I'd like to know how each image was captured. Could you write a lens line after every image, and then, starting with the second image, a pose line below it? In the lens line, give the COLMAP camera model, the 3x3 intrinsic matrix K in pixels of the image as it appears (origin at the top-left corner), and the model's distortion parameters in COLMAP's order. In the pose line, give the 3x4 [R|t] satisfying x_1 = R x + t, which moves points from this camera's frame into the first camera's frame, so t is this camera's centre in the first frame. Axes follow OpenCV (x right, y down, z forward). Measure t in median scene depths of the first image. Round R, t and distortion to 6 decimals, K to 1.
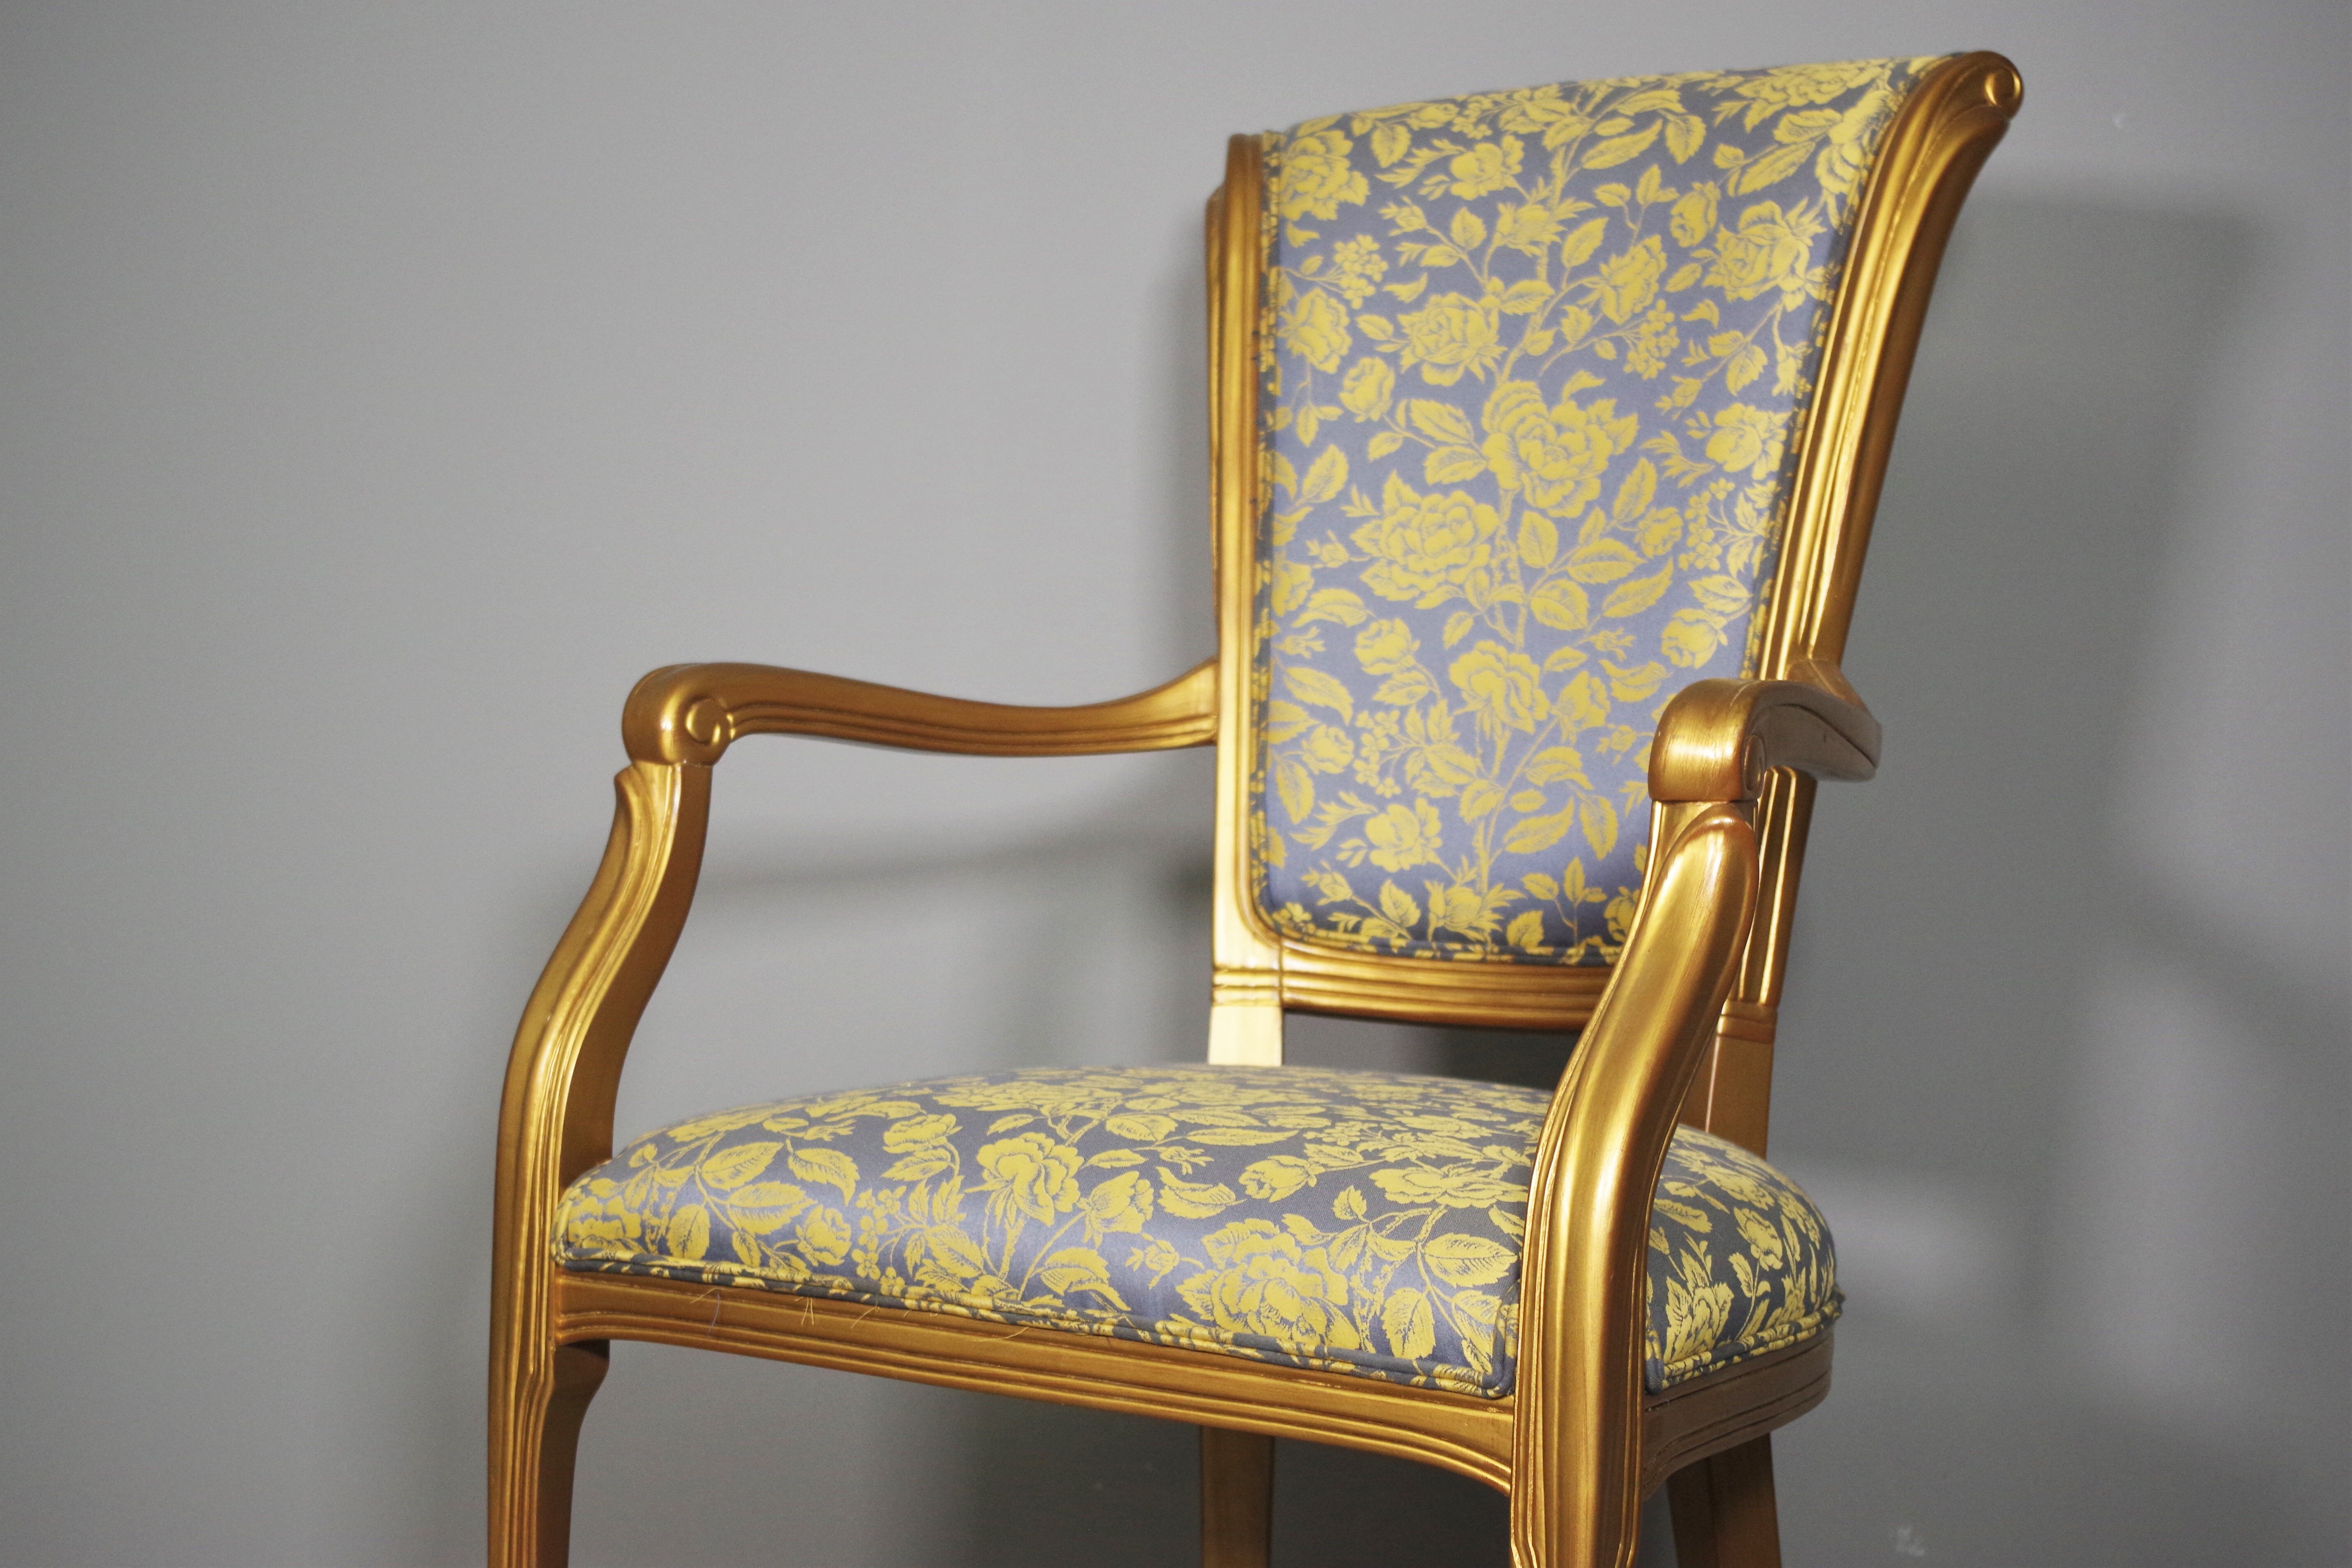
lens RADIAL K [[3565.8, 0, 1176.0], [0, 3565.8, 784.0], [0, 0, 1]] dist [-0.017593, 0.027498]
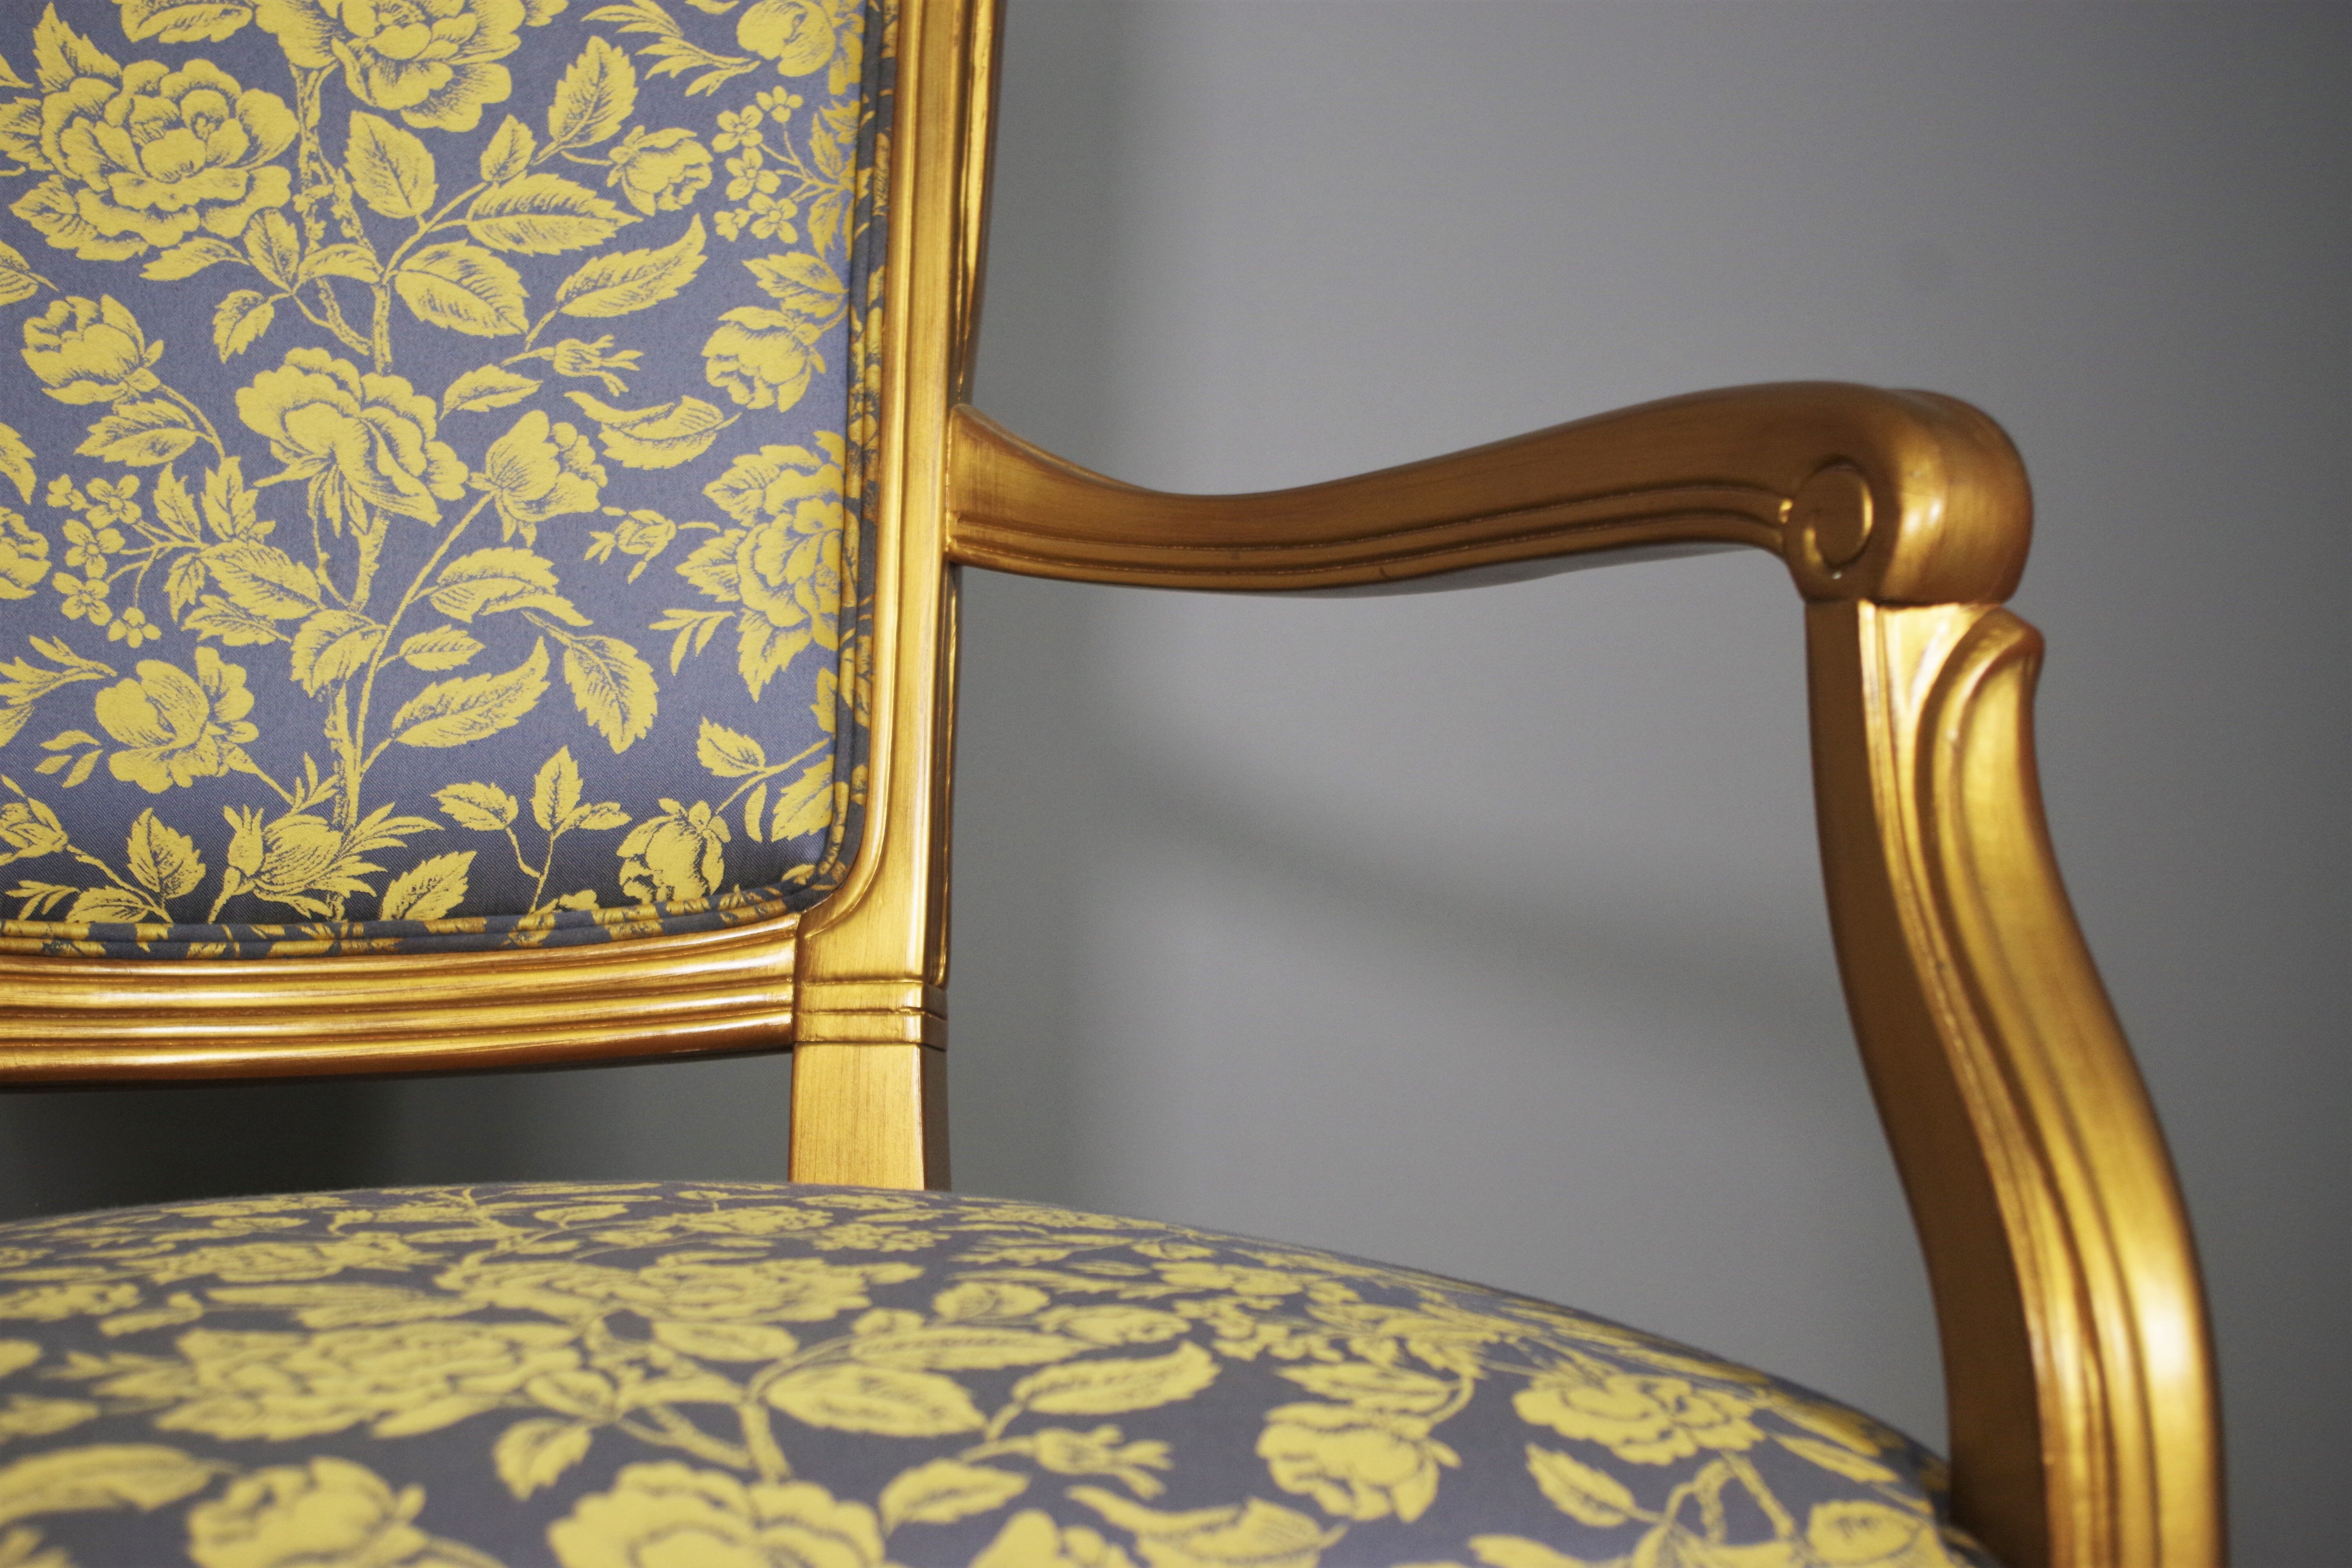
lens RADIAL K [[3345.2, 0, 1176.0], [0, 3345.2, 784.0], [0, 0, 1]] dist [-0.021069, 0.099313]
pose [[0.563719, -0.037827, 0.825100, -0.253908], [0.017242, 0.999272, 0.034032, 0.009664], [-0.825787, -0.004958, 0.563961, 0.619556]]
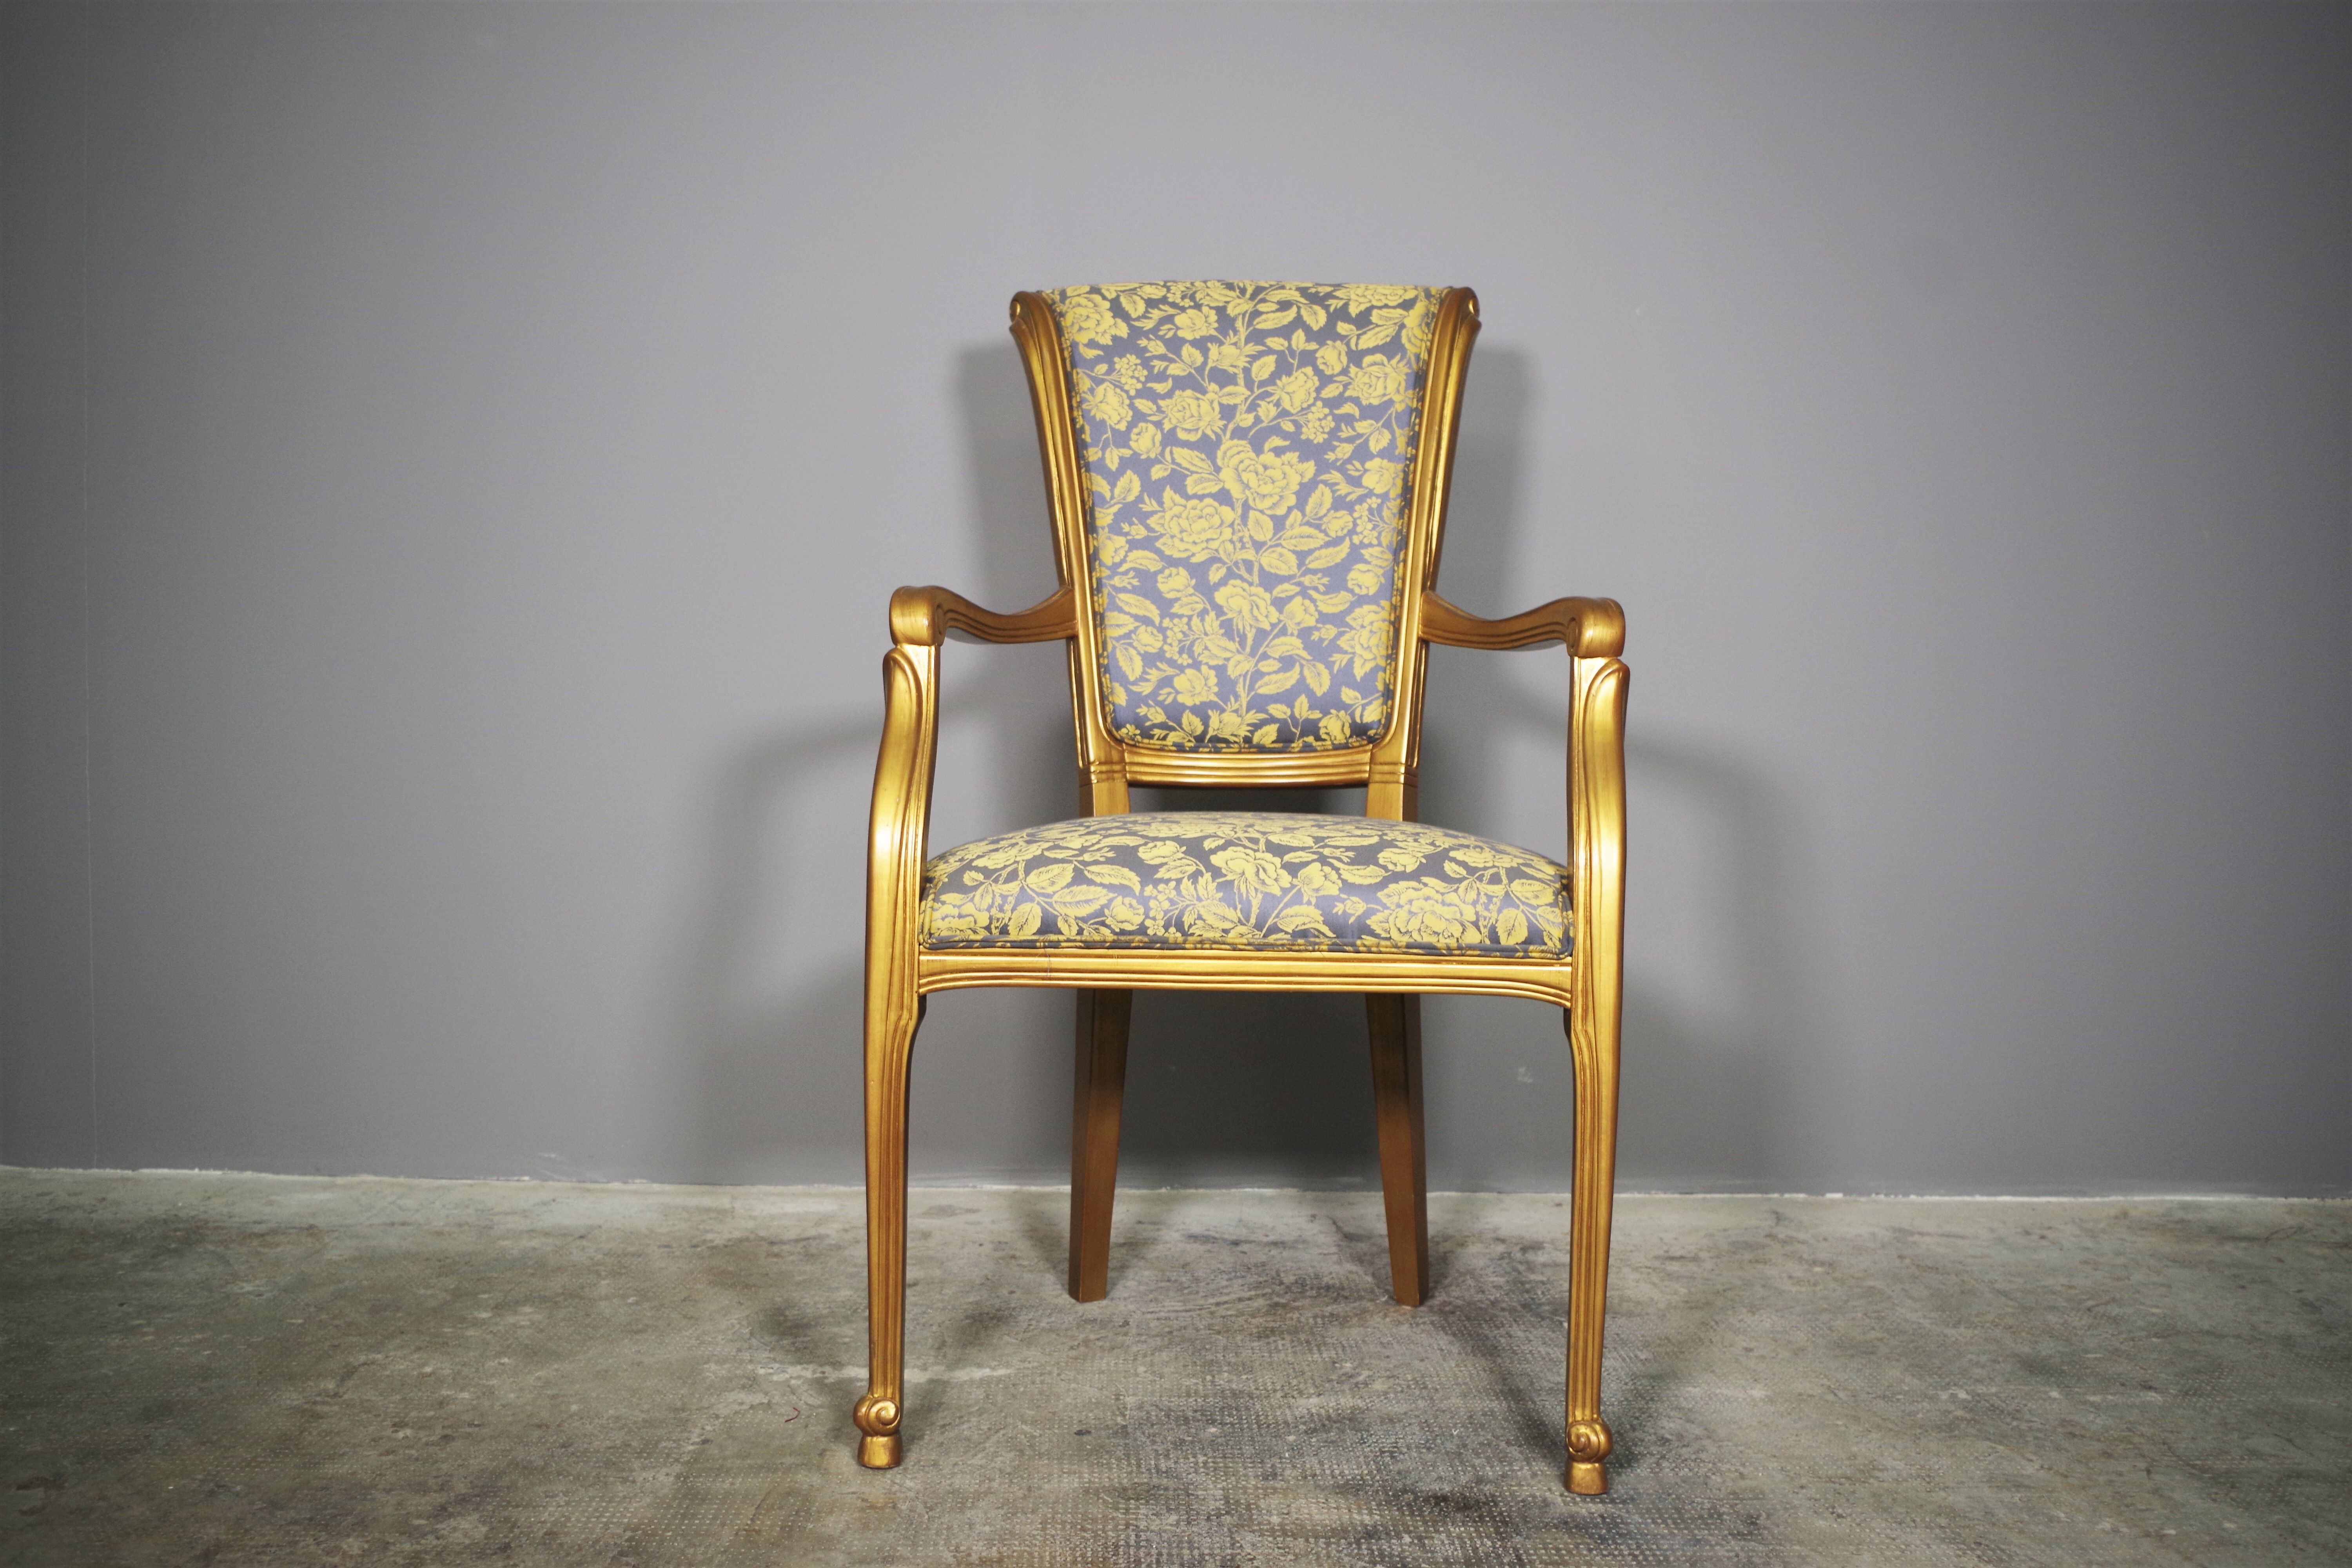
lens RADIAL K [[1992.9, 0, 1208.6], [0, 1992.9, 772.1], [0, 0, 1]] dist [-0.072848, 0.001080]
pose [[0.840664, -0.038501, 0.540186, -0.492527], [0.014098, 0.998688, 0.049239, 0.008437], [-0.541373, -0.033778, 0.840104, 0.134811]]
